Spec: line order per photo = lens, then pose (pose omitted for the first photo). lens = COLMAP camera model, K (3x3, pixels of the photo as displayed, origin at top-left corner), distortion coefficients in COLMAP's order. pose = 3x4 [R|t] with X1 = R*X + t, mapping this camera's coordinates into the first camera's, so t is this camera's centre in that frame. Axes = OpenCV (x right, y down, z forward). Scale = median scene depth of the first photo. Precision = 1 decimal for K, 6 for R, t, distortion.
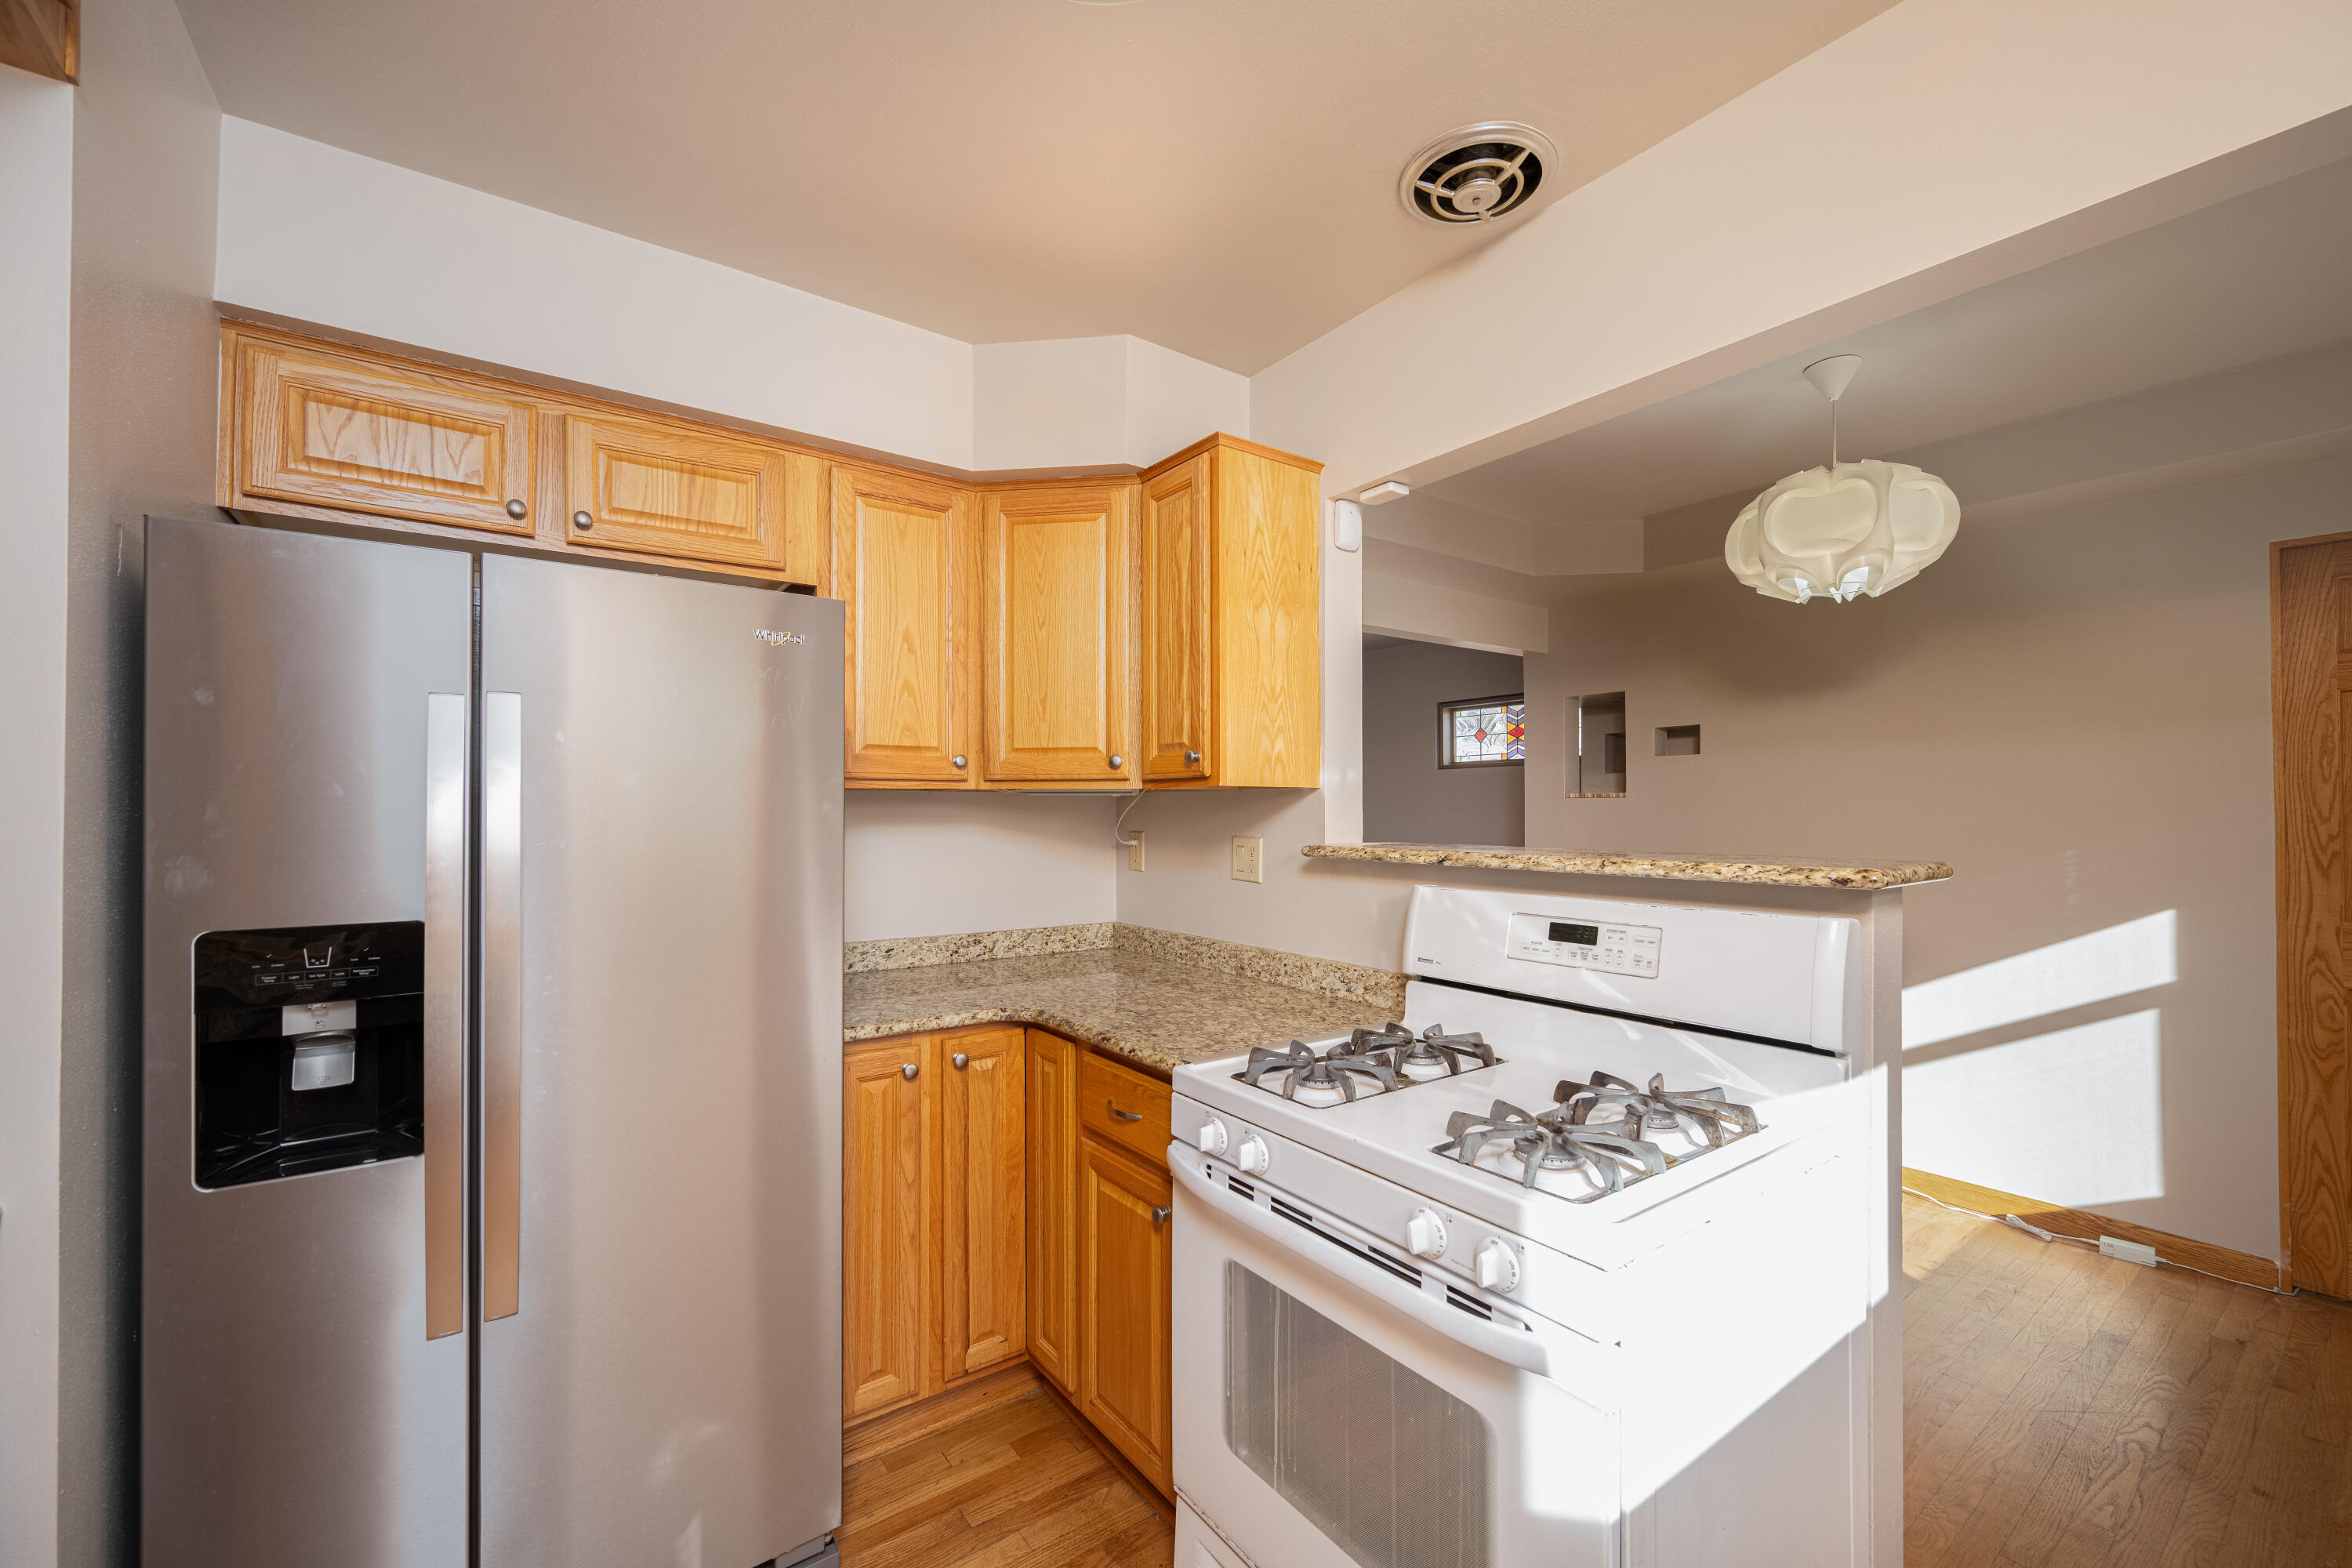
lens RADIAL K [[953.6, 0, 1168.5], [0, 953.6, 799.1], [0, 0, 1]] dist [0.002751, -0.000080]
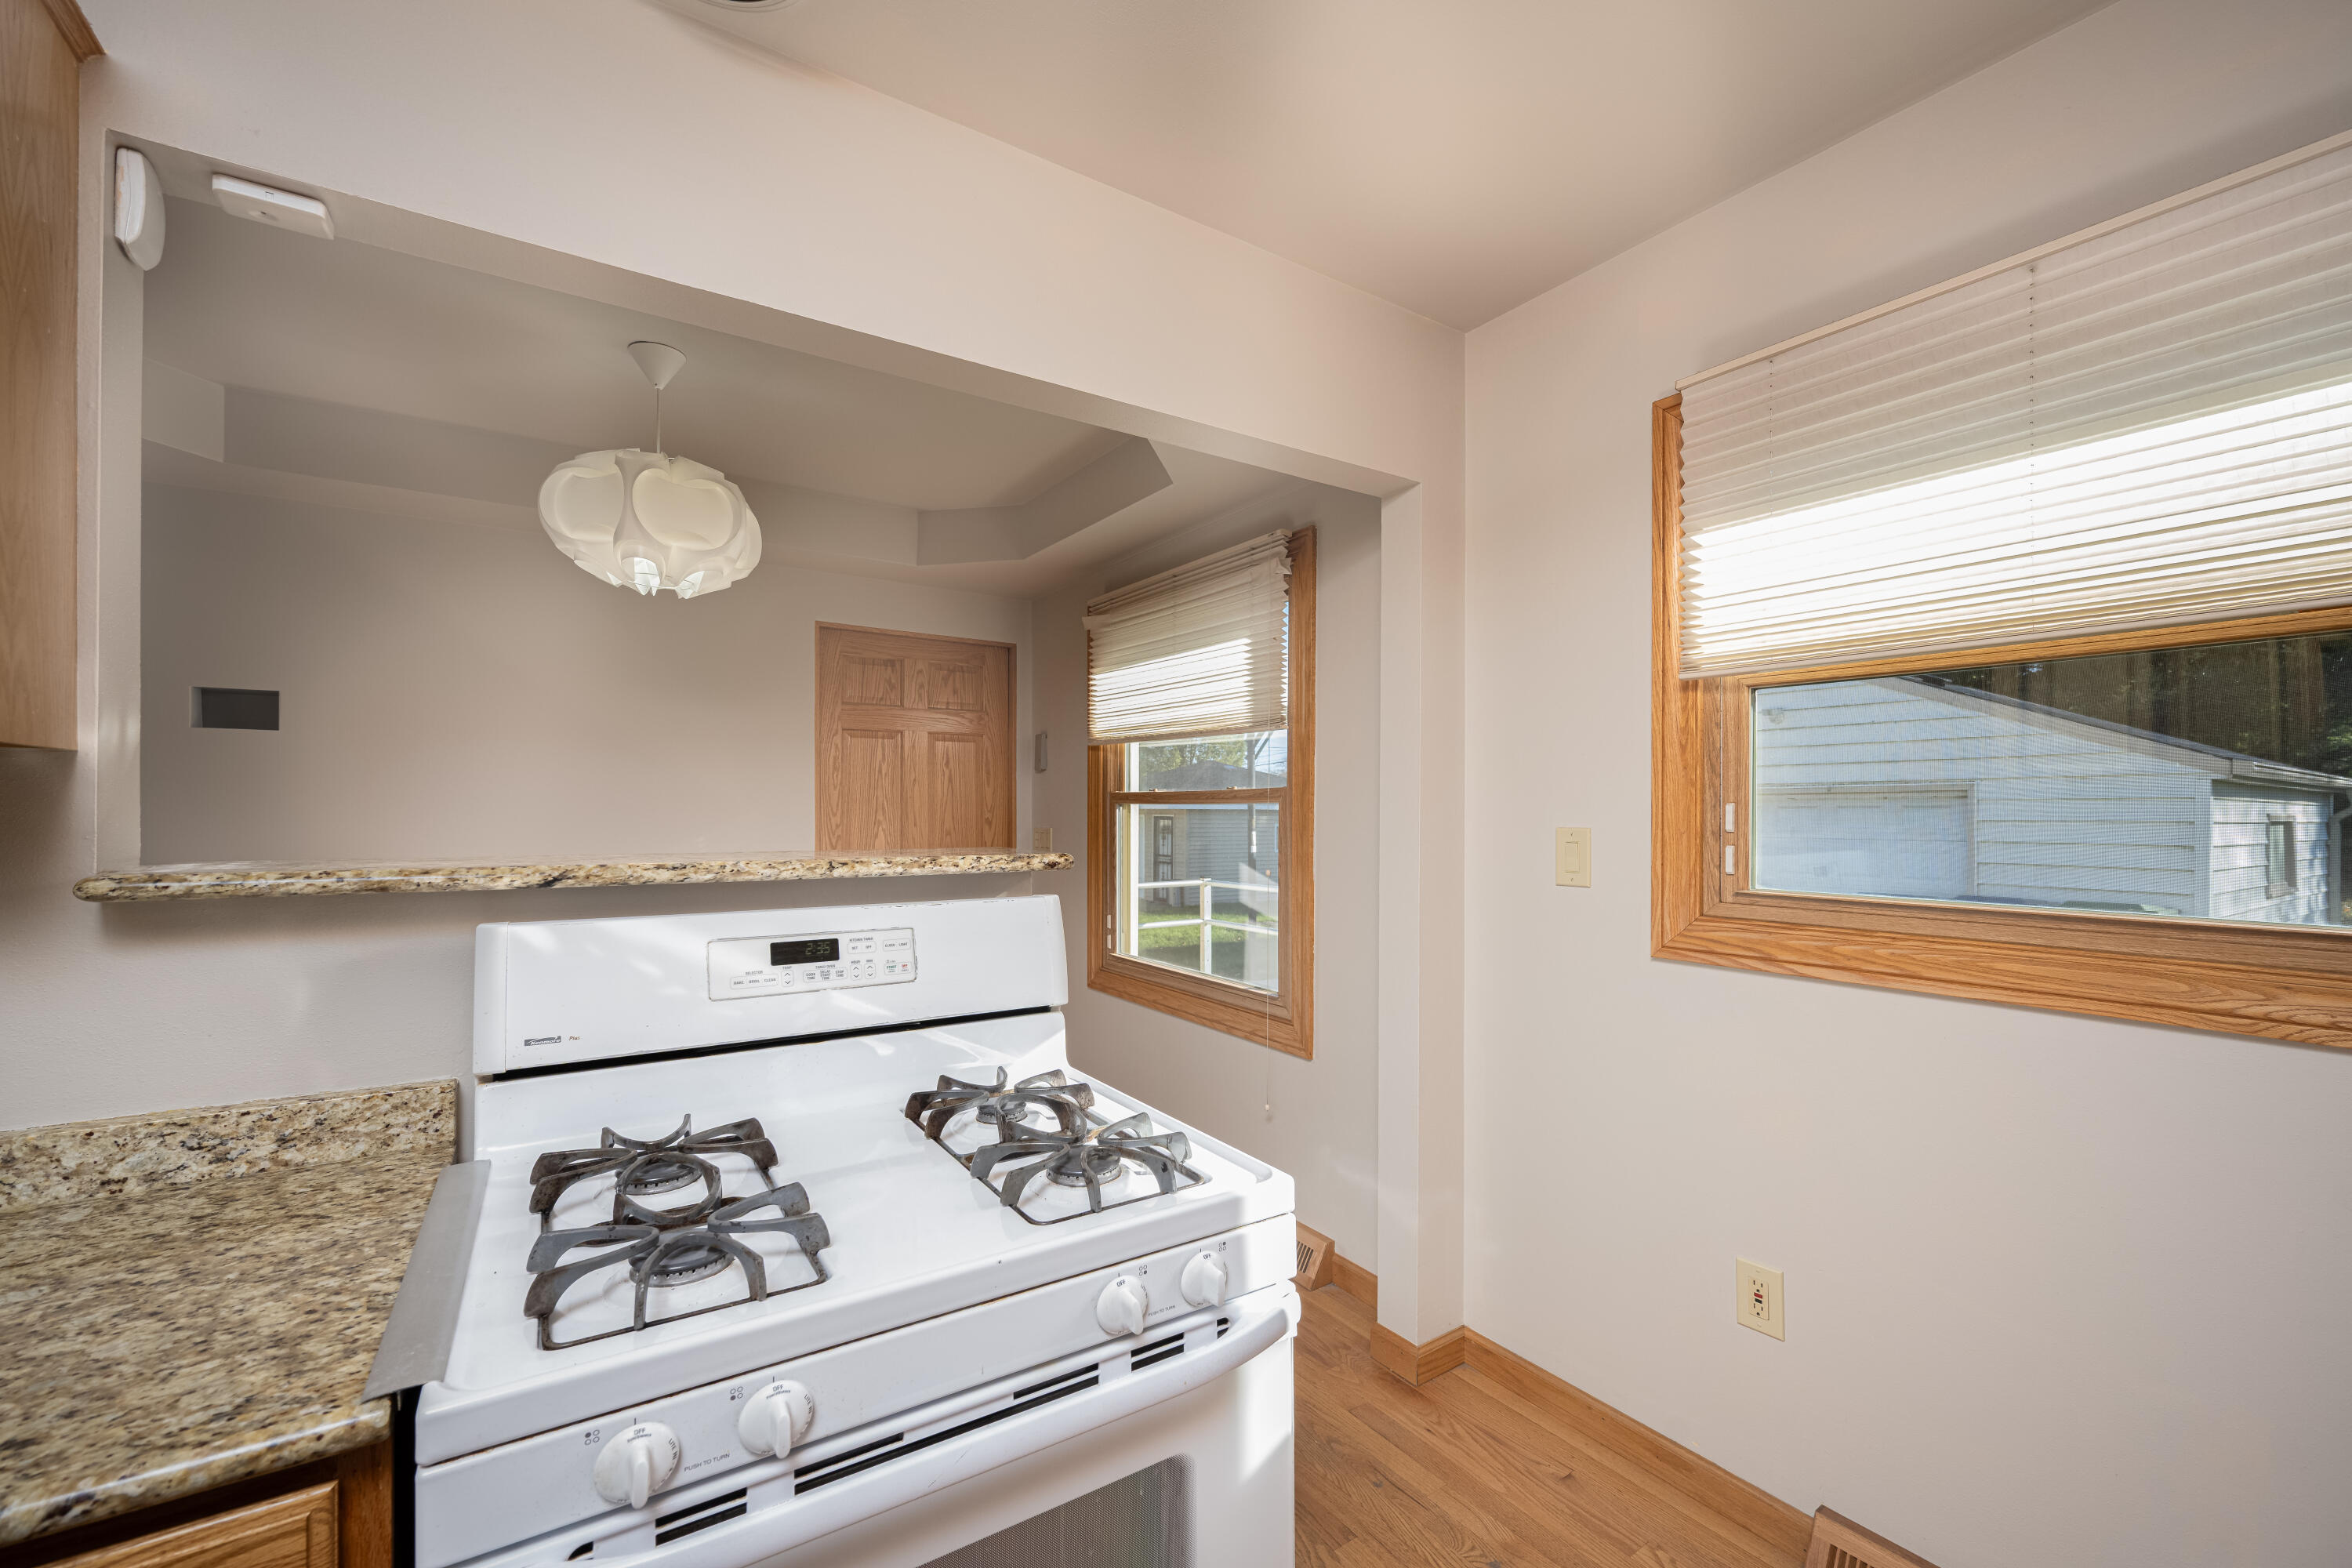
lens RADIAL K [[953.6, 0, 1152.0], [0, 953.6, 811.3], [0, 0, 1]] dist [0.002751, -0.000080]
pose [[0.035077, 0.001536, 0.999383, -0.406779], [-0.015394, 0.999881, -0.000997, 0.014426], [-0.999266, -0.015349, 0.035097, 0.680815]]
